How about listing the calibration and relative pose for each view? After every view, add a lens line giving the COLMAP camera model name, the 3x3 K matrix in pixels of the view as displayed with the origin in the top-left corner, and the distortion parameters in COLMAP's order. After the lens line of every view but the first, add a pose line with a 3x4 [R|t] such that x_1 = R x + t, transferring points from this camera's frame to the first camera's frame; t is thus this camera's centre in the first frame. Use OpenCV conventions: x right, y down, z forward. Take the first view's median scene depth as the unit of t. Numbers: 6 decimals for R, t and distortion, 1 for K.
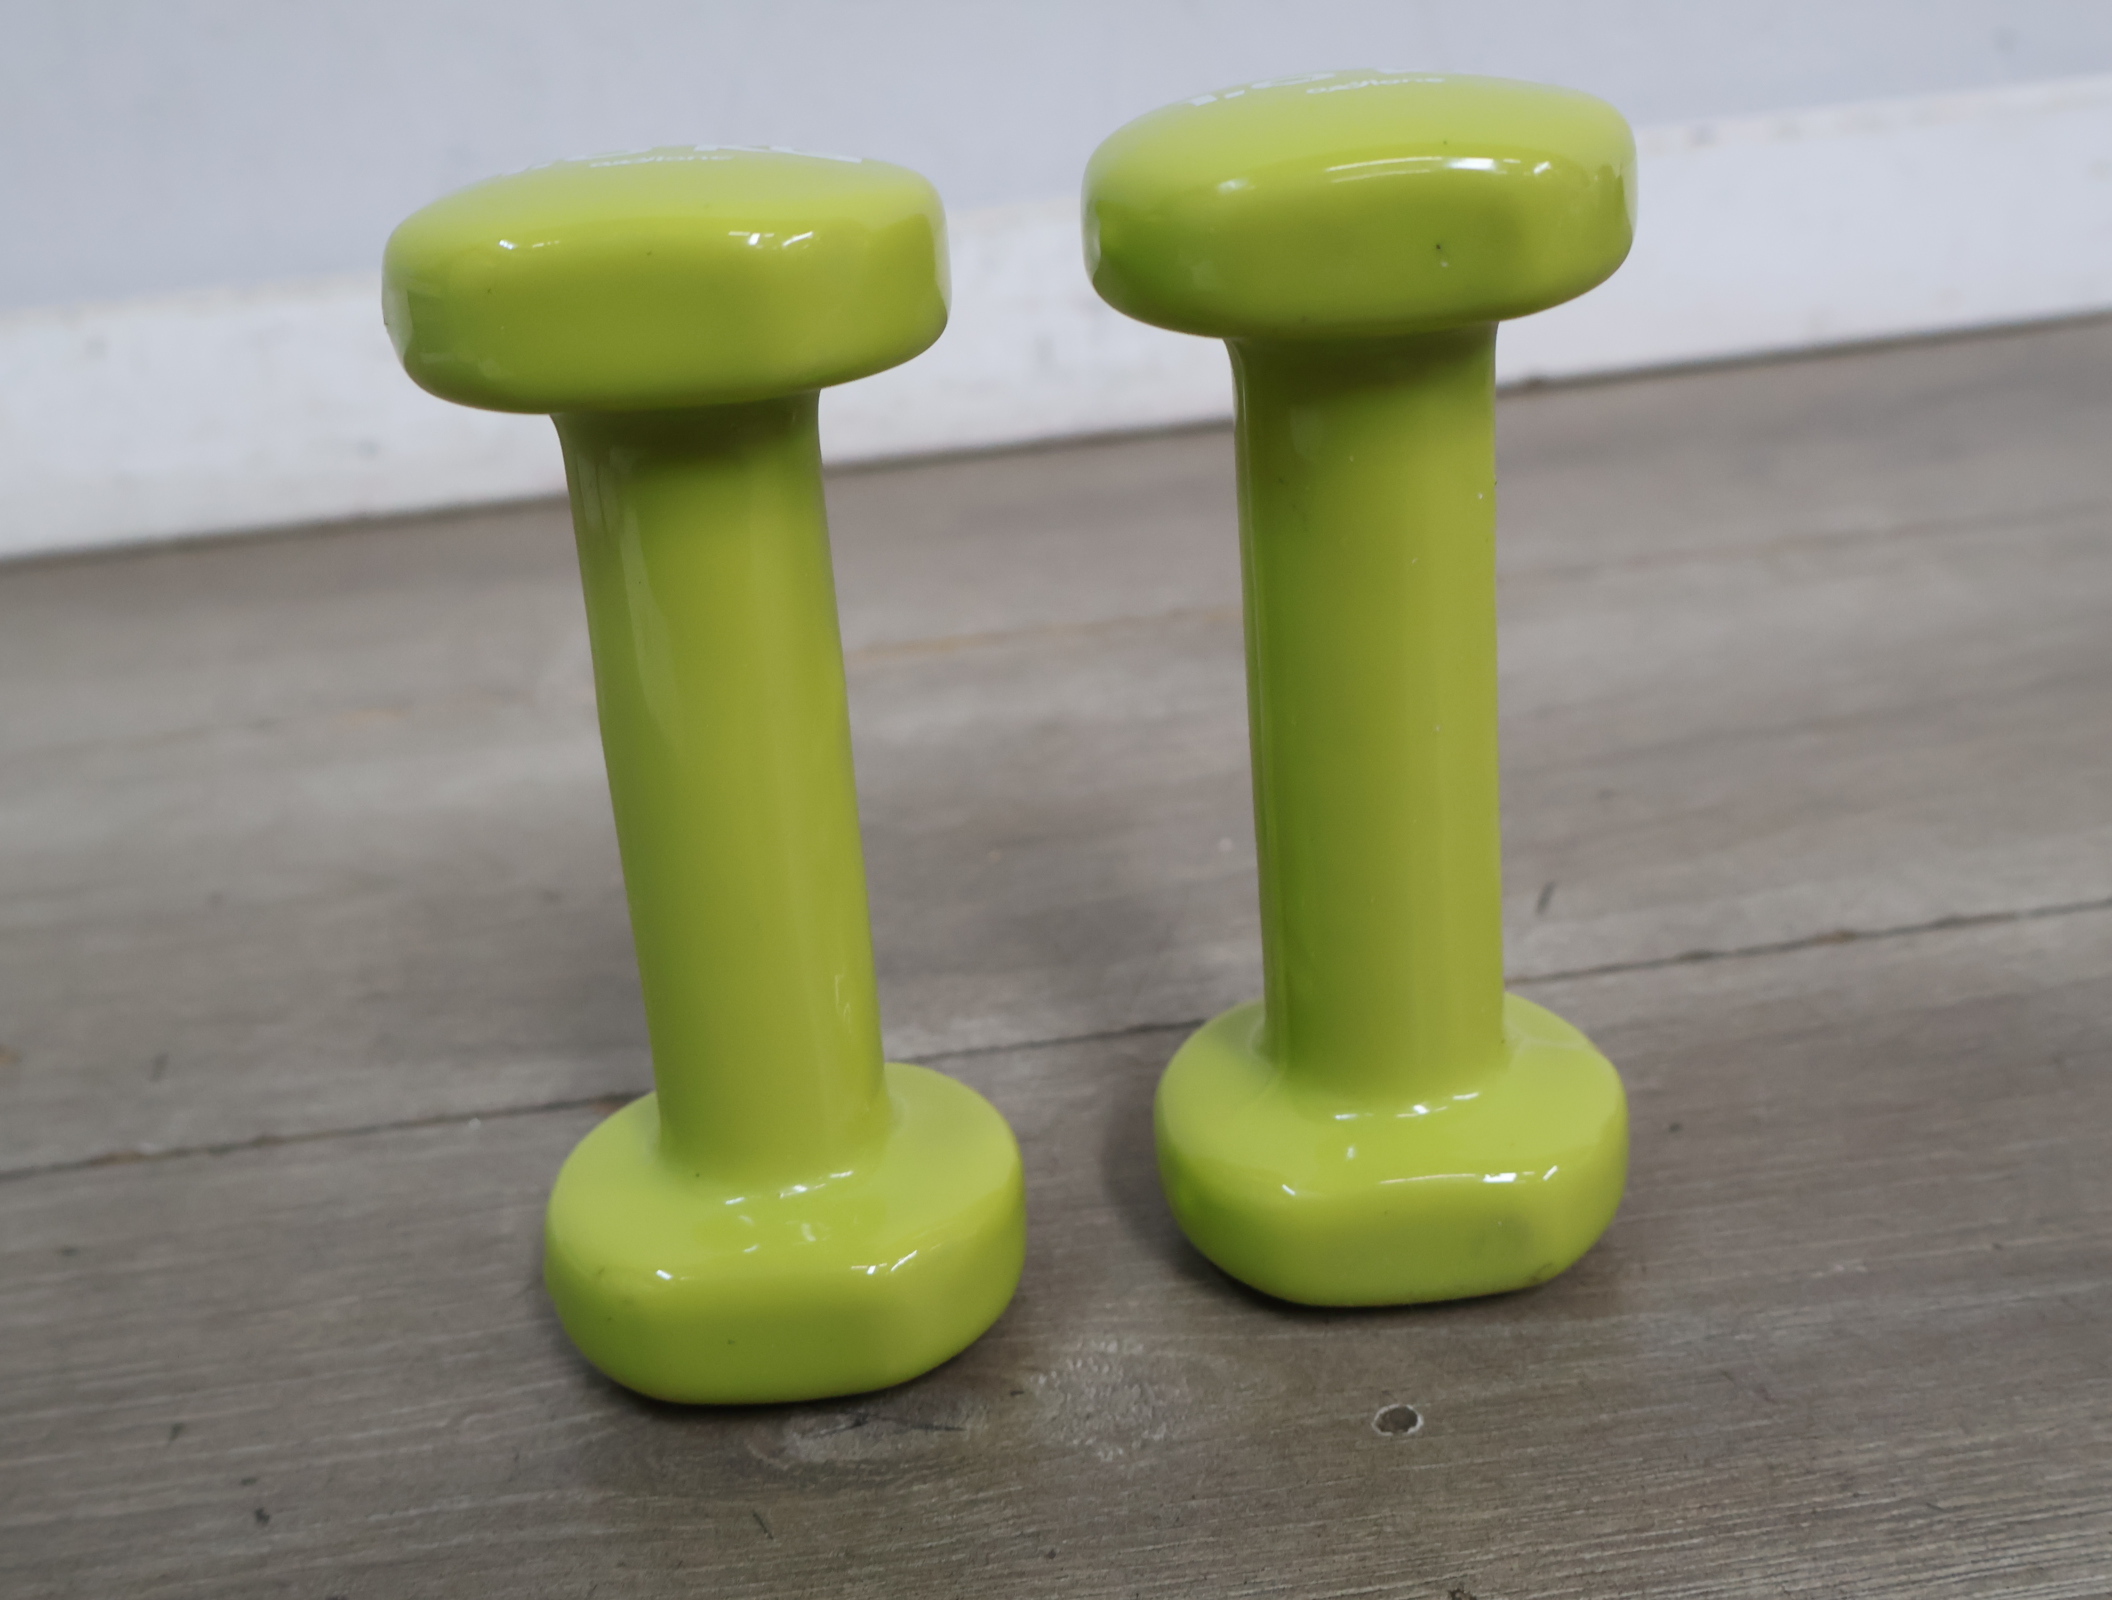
lens RADIAL K [[2420.2, 0, 1038.4], [0, 2420.2, 783.4], [0, 0, 1]] dist [0.008577, 0.000000]
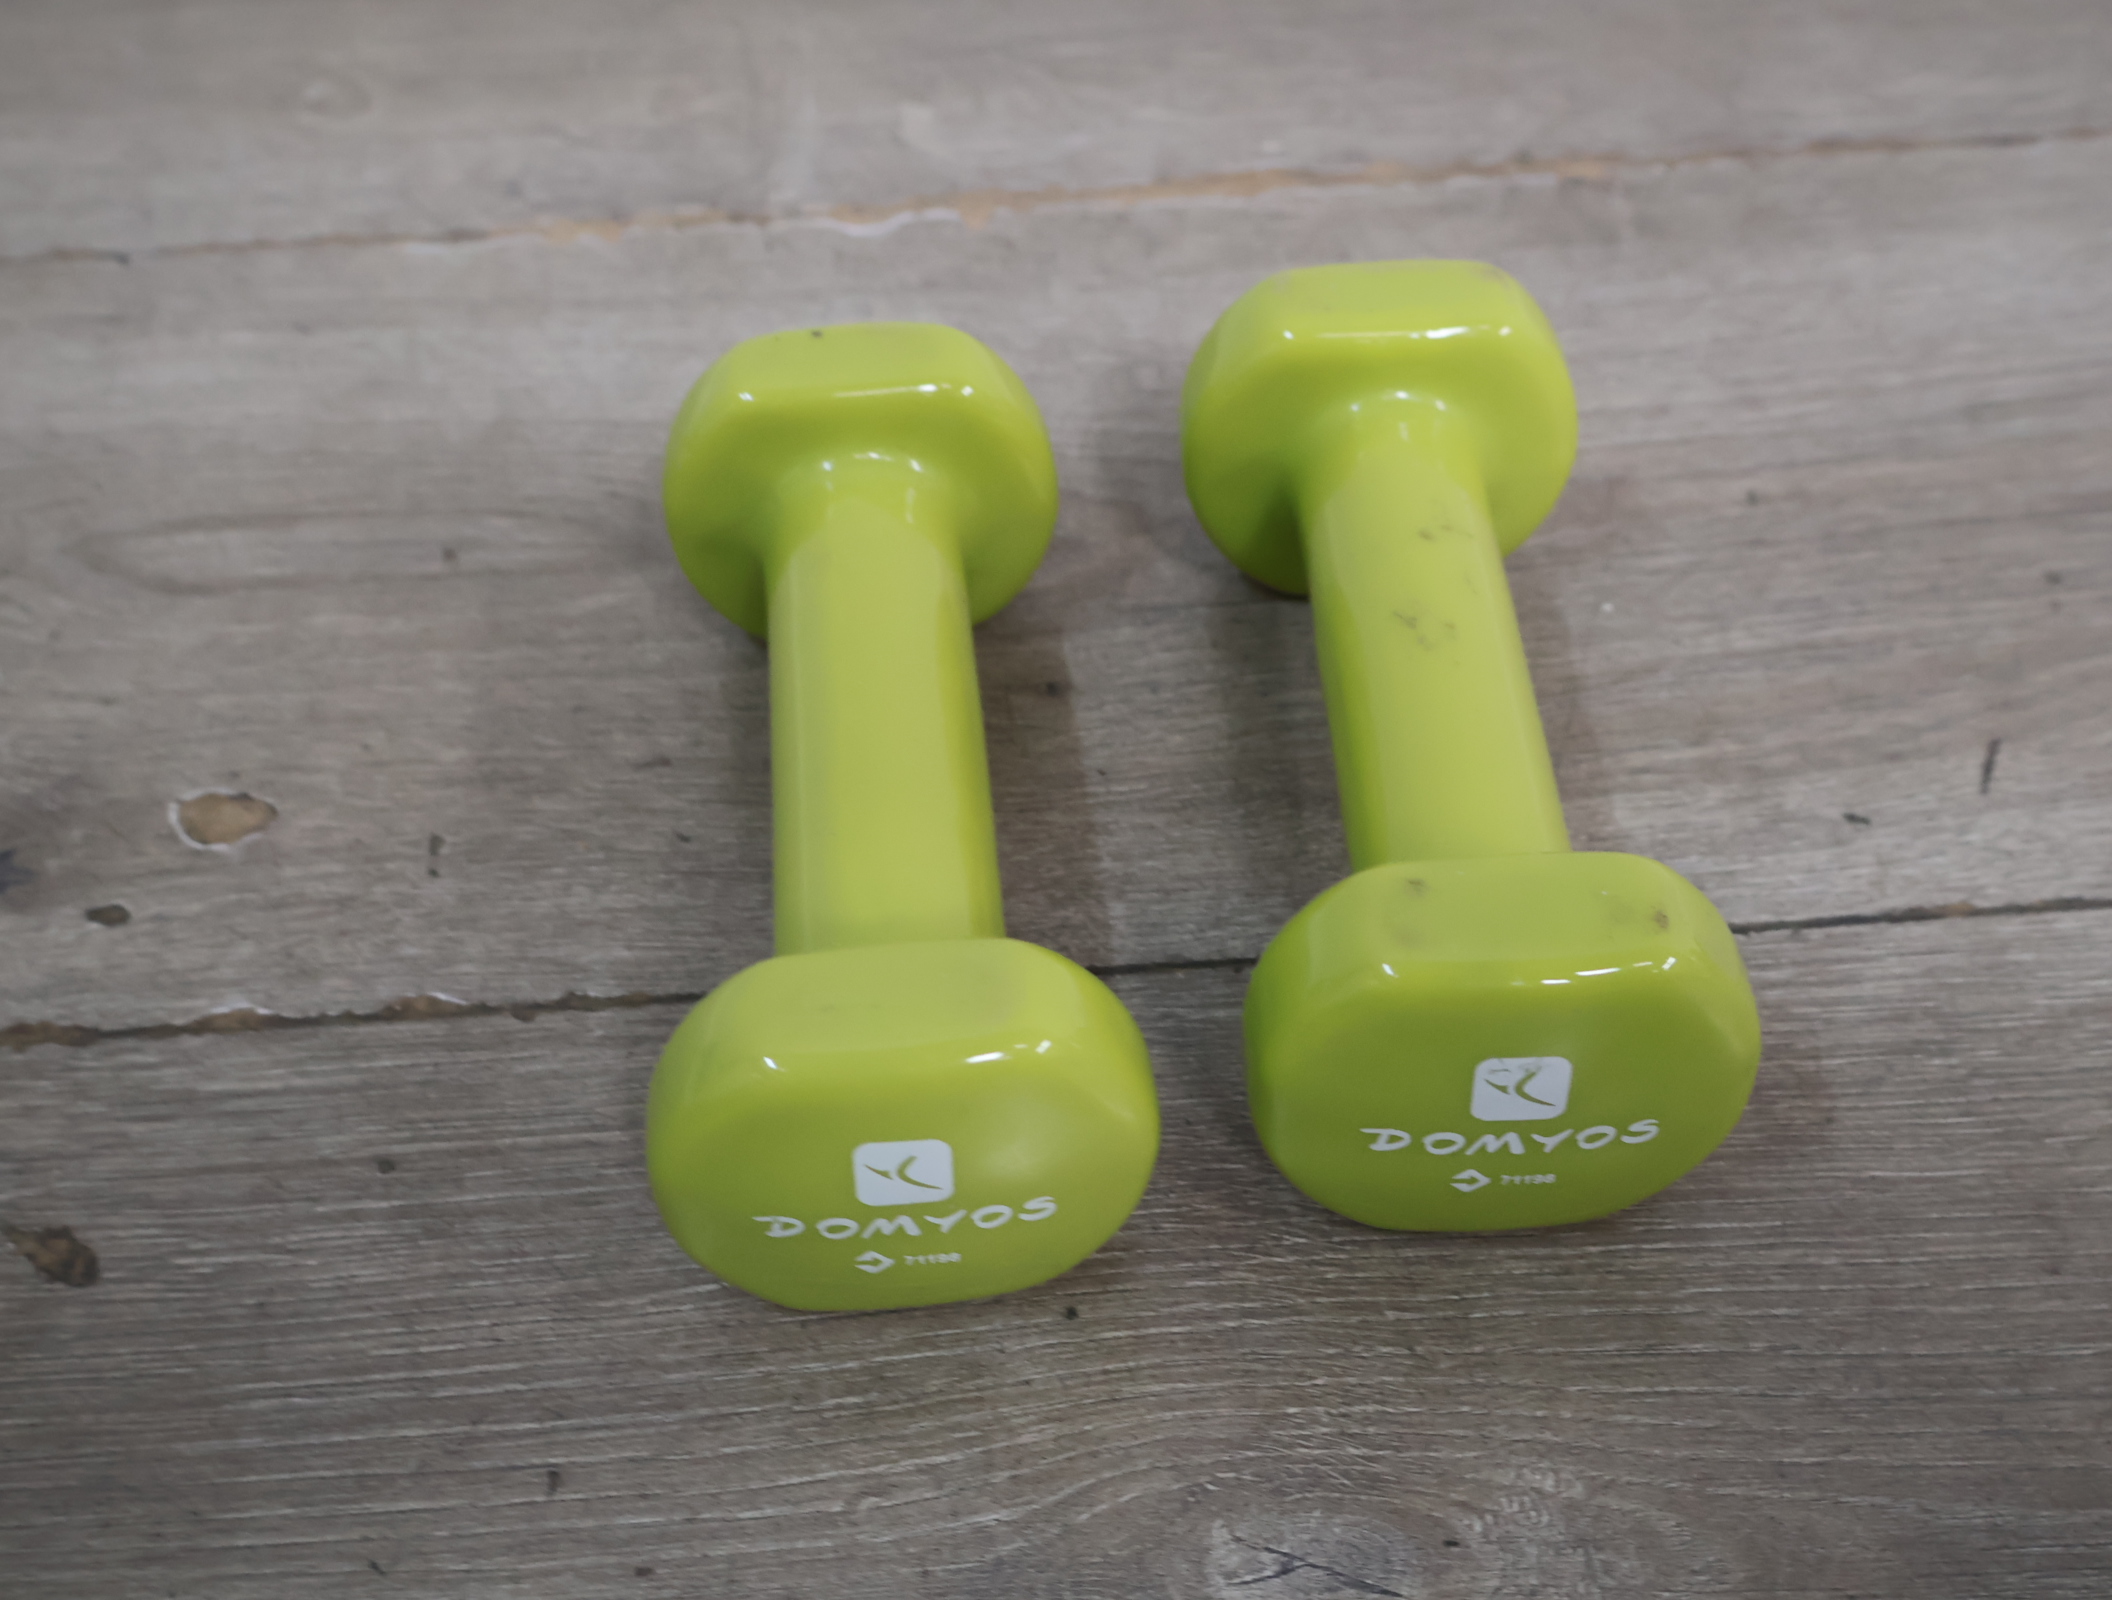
lens RADIAL K [[2420.2, 0, 1047.2], [0, 2420.2, 790.9], [0, 0, 1]] dist [0.008577, 0.000000]
pose [[0.997755, 0.066193, 0.010124, -0.195538], [-0.064453, 0.908323, 0.413275, -0.395763], [0.018160, -0.413000, 0.910550, 0.257408]]
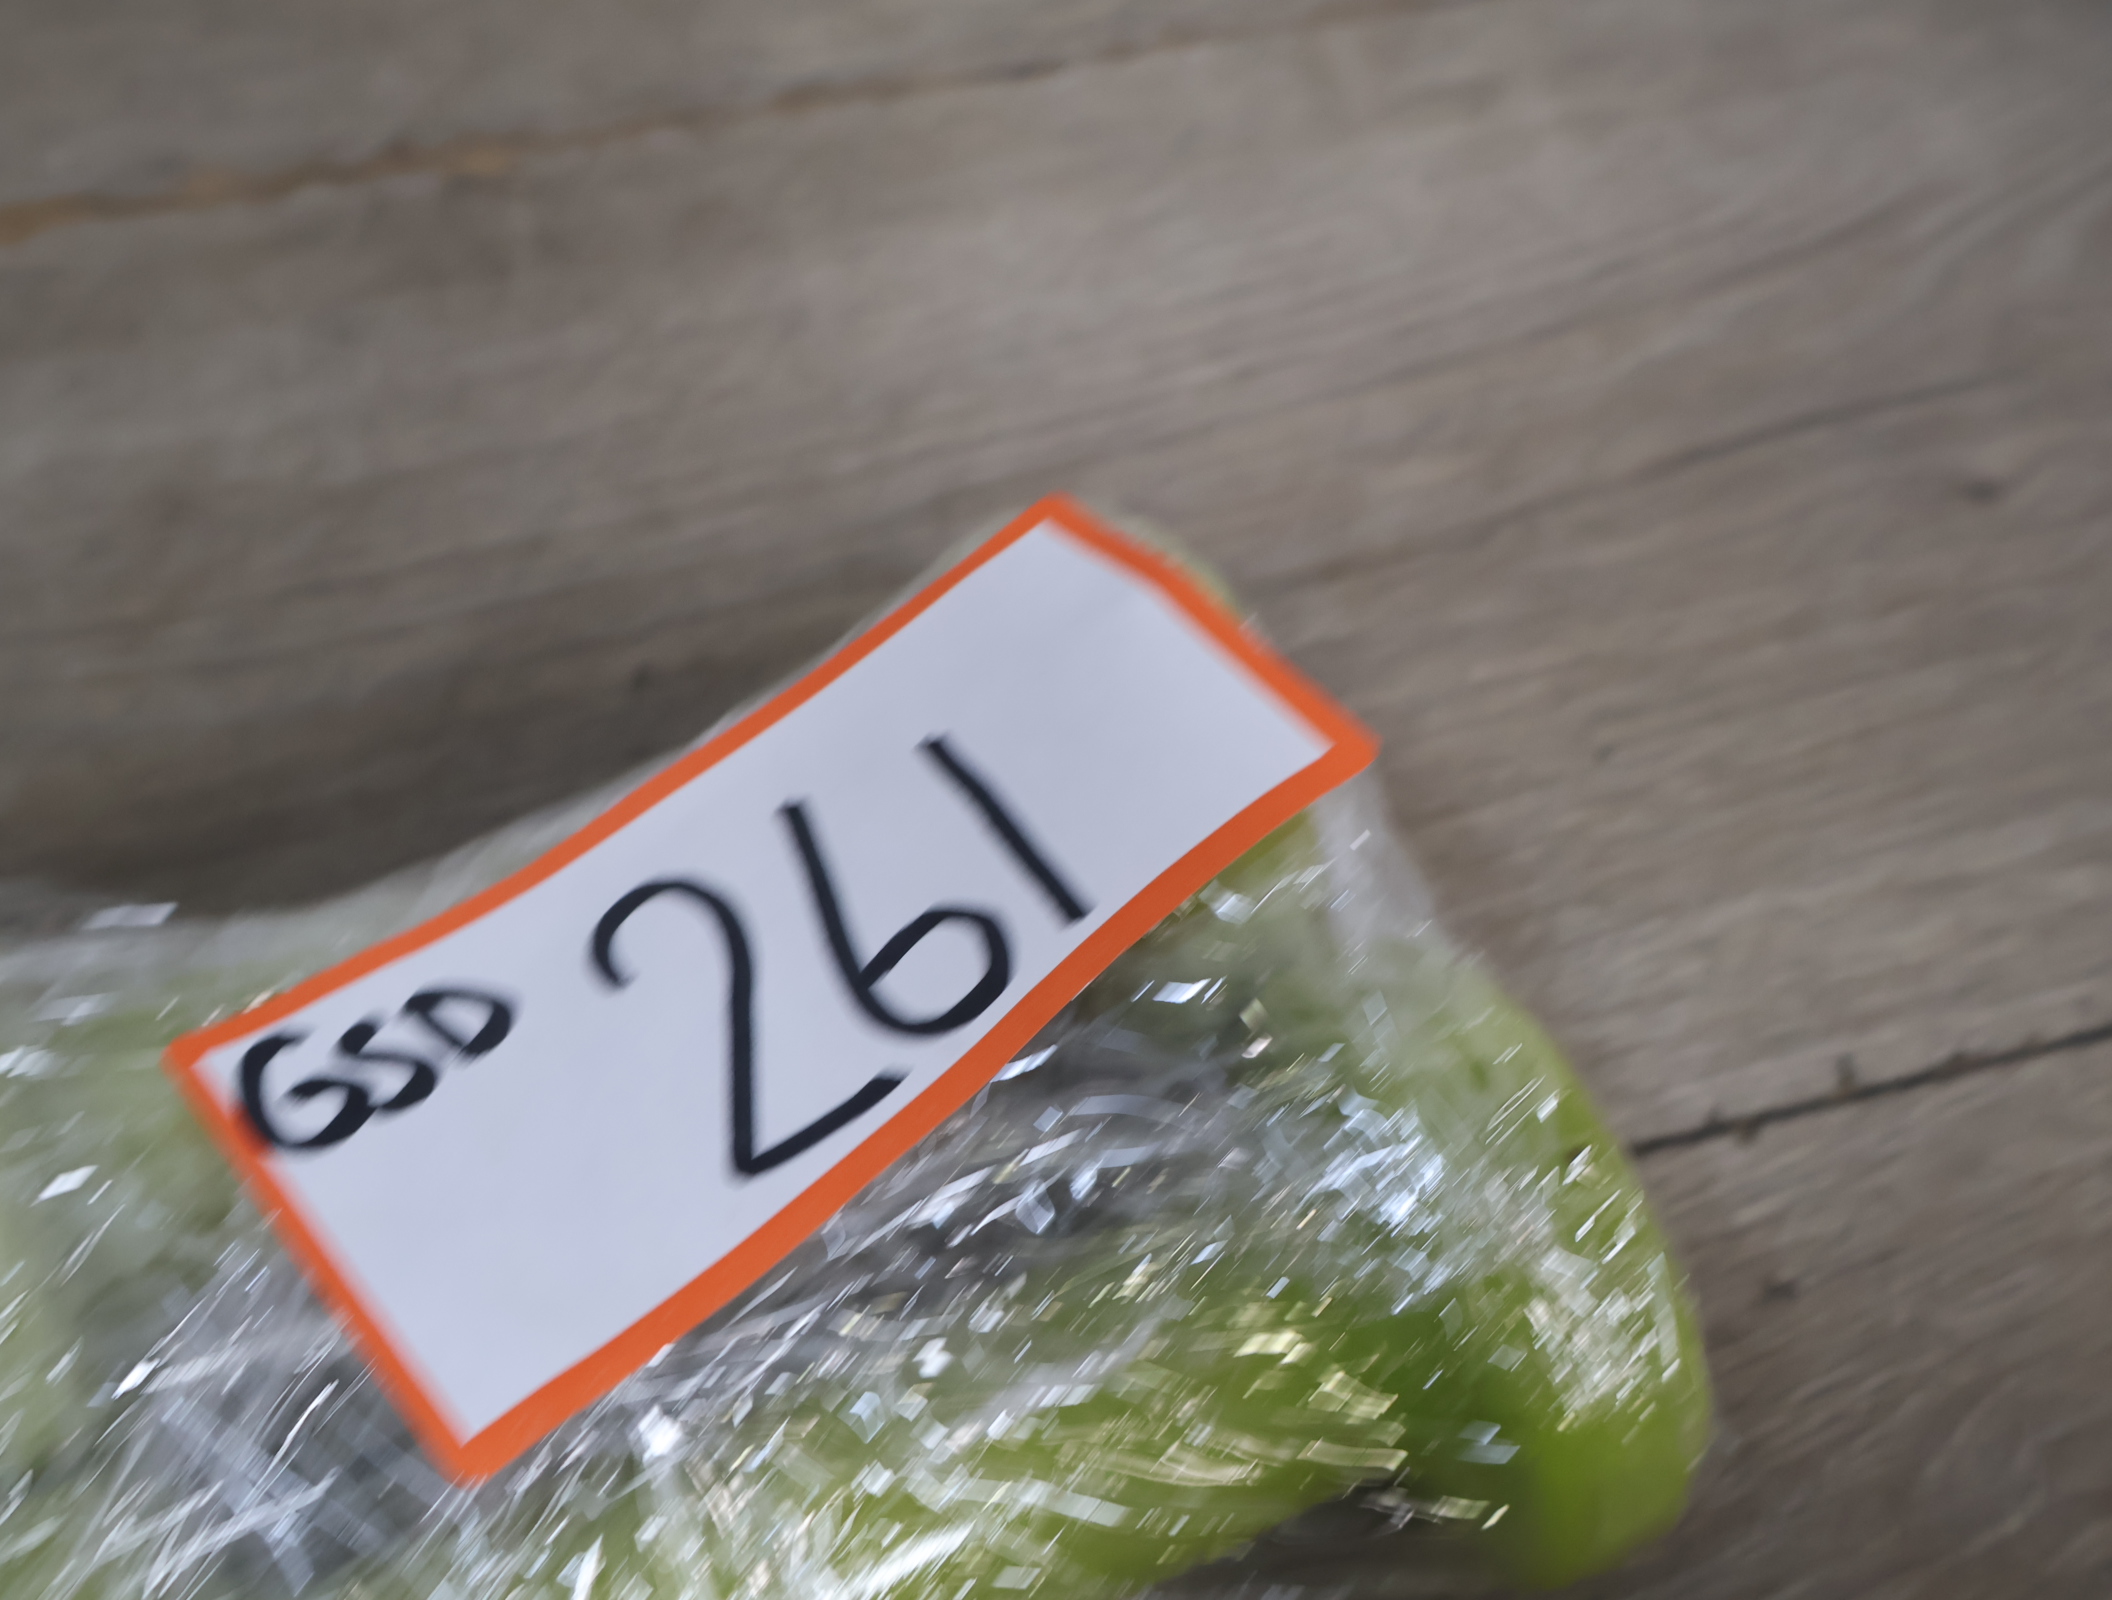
lens RADIAL K [[2420.2, 0, 1052.2], [0, 2420.2, 792.7], [0, 0, 1]] dist [0.008577, 0.000000]
pose [[0.981724, -0.072601, 0.175920, 0.191577], [-0.032546, 0.846712, 0.531056, -0.512188], [-0.187509, -0.527075, 0.828874, 0.675551]]
